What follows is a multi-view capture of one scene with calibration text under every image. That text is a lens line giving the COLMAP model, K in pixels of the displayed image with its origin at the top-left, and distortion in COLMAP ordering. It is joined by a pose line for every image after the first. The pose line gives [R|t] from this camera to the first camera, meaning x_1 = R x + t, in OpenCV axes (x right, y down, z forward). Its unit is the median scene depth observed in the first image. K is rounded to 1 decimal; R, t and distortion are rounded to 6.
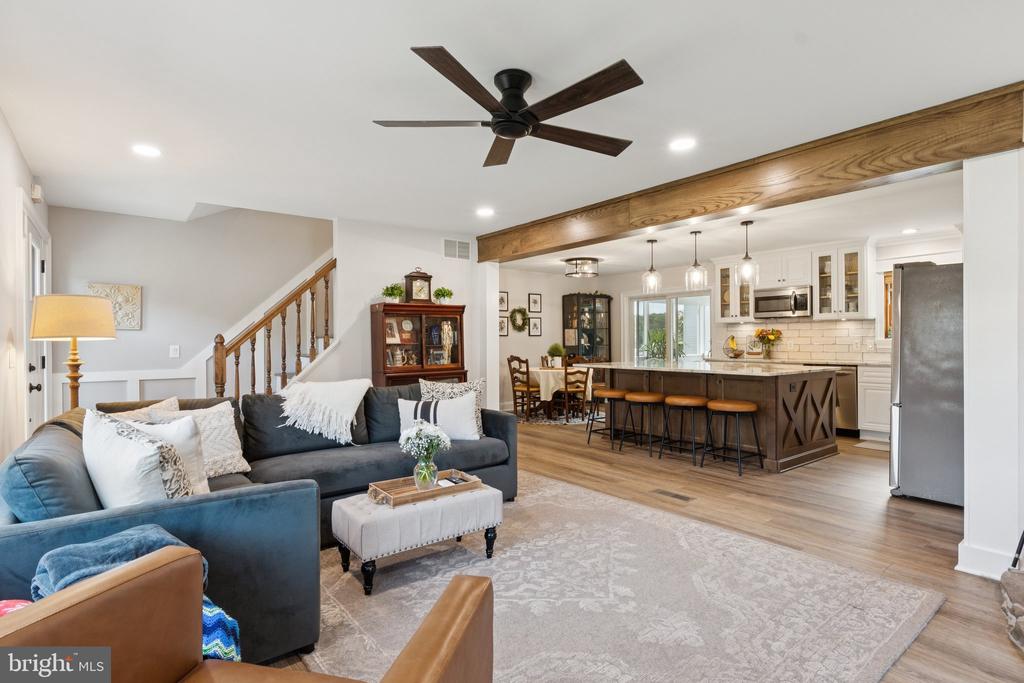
lens RADIAL K [[526.4, 0, 512.0], [0, 526.4, 341.5], [0, 0, 1]] dist [0.002534, 0.000273]
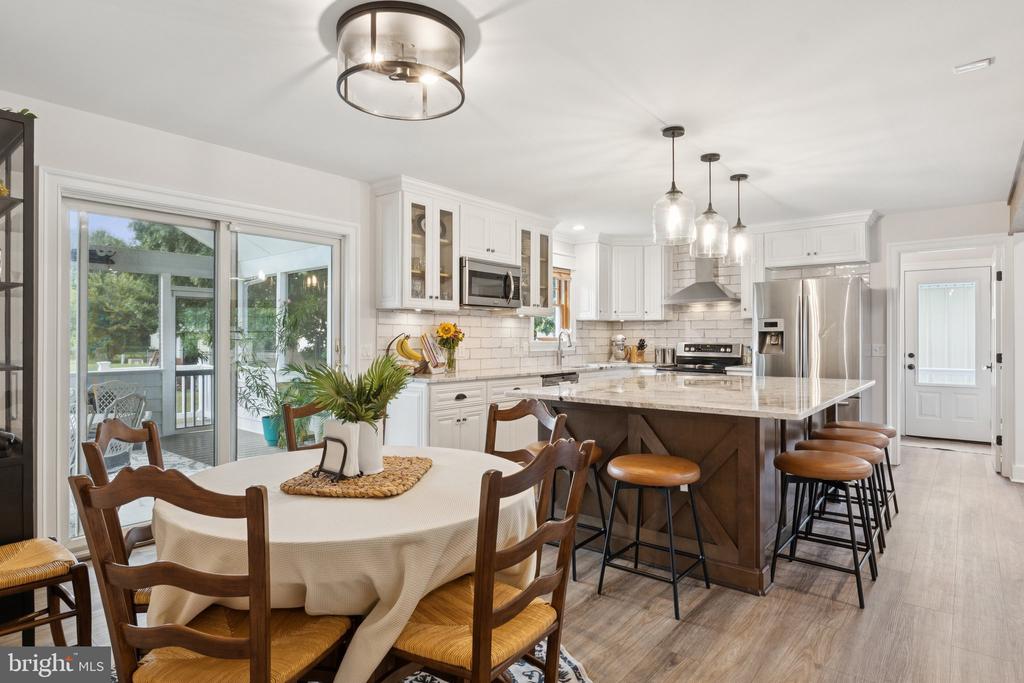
lens RADIAL K [[559.6, 0, 513.2], [0, 559.6, 337.4], [0, 0, 1]] dist [0.000832, -0.000957]
pose [[-0.225039, 0.008138, 0.974316, -0.162846], [0.002856, 0.999966, -0.007693, -0.002736], [-0.974346, 0.001051, -0.225055, 1.077587]]
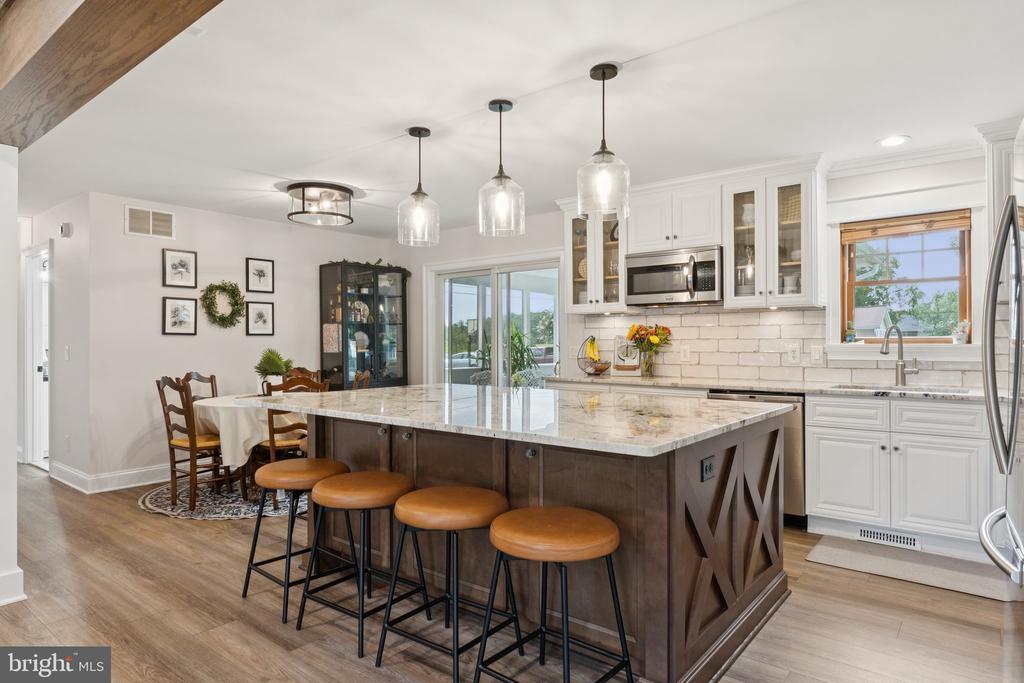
lens RADIAL K [[608.8, 0, 510.8], [0, 608.8, 340.9], [0, 0, 1]] dist [-0.000113, -0.000145]
pose [[0.973971, 0.003755, 0.226642, 0.191013], [-0.002690, 0.999984, -0.005009, -0.002715], [-0.226657, 0.004269, 0.973965, 0.391798]]
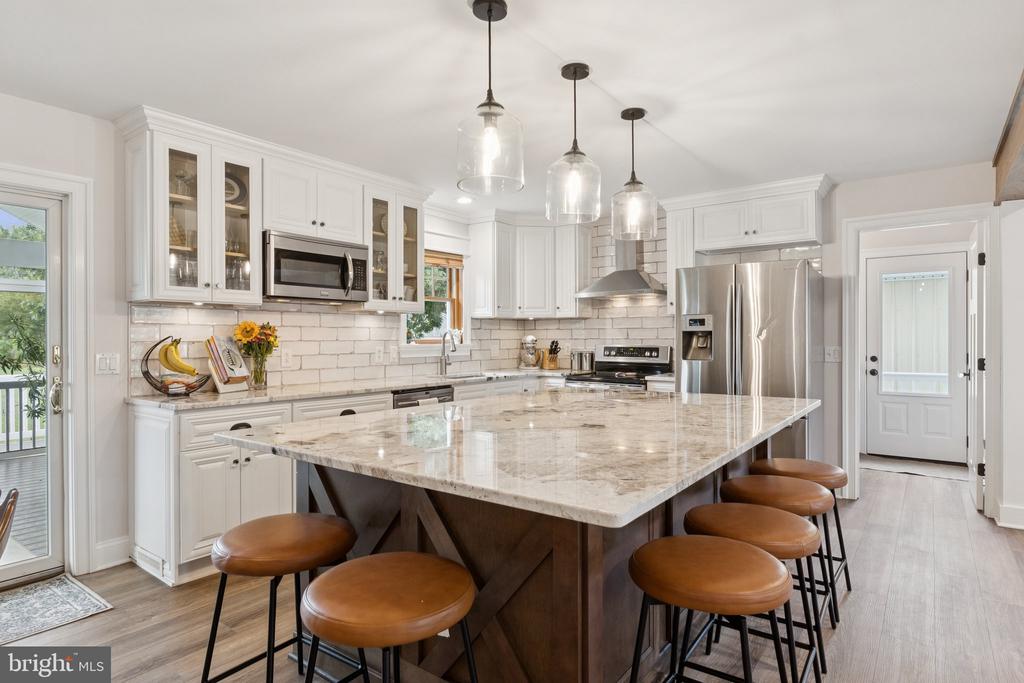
lens RADIAL K [[559.6, 0, 512.0], [0, 559.6, 341.5], [0, 0, 1]] dist [-0.004664, 0.001027]
pose [[-0.262438, 0.001325, 0.964948, -0.028331], [0.007803, 0.999969, 0.000749, -0.006575], [-0.964917, 0.007726, -0.262440, 0.919176]]
